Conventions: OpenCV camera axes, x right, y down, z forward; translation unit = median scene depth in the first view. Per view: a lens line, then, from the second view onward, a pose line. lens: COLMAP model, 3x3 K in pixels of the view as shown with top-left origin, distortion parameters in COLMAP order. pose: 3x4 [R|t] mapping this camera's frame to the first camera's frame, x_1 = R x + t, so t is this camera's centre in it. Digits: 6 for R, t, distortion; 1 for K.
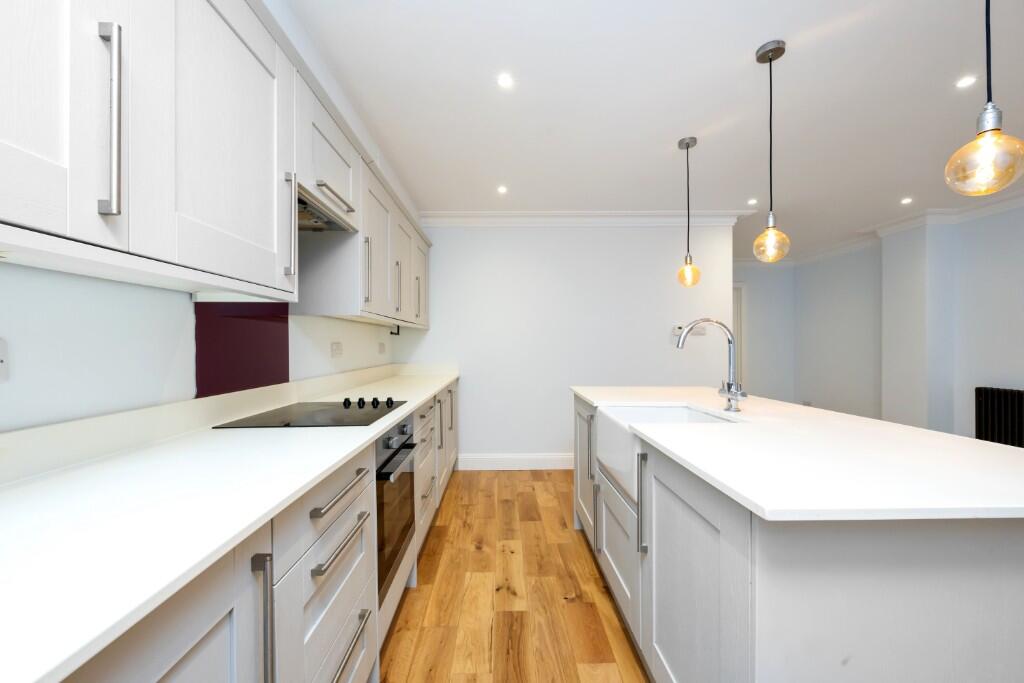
lens RADIAL K [[414.1, 0, 509.5], [0, 414.1, 345.3], [0, 0, 1]] dist [0.000739, 0.000096]
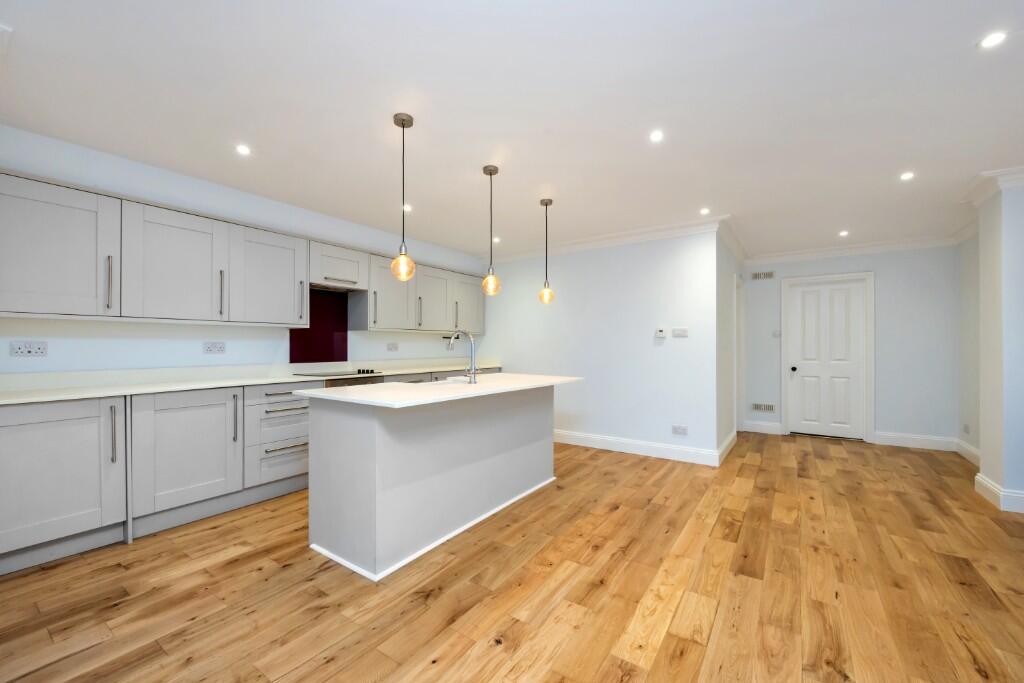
lens RADIAL K [[414.1, 0, 509.5], [0, 414.1, 345.3], [0, 0, 1]] dist [0.000739, 0.000096]
pose [[0.807453, 0.005863, -0.589903, 1.505615], [-0.007706, 0.999970, -0.000608, -0.000431], [0.589882, 0.005037, 0.807474, -0.270514]]
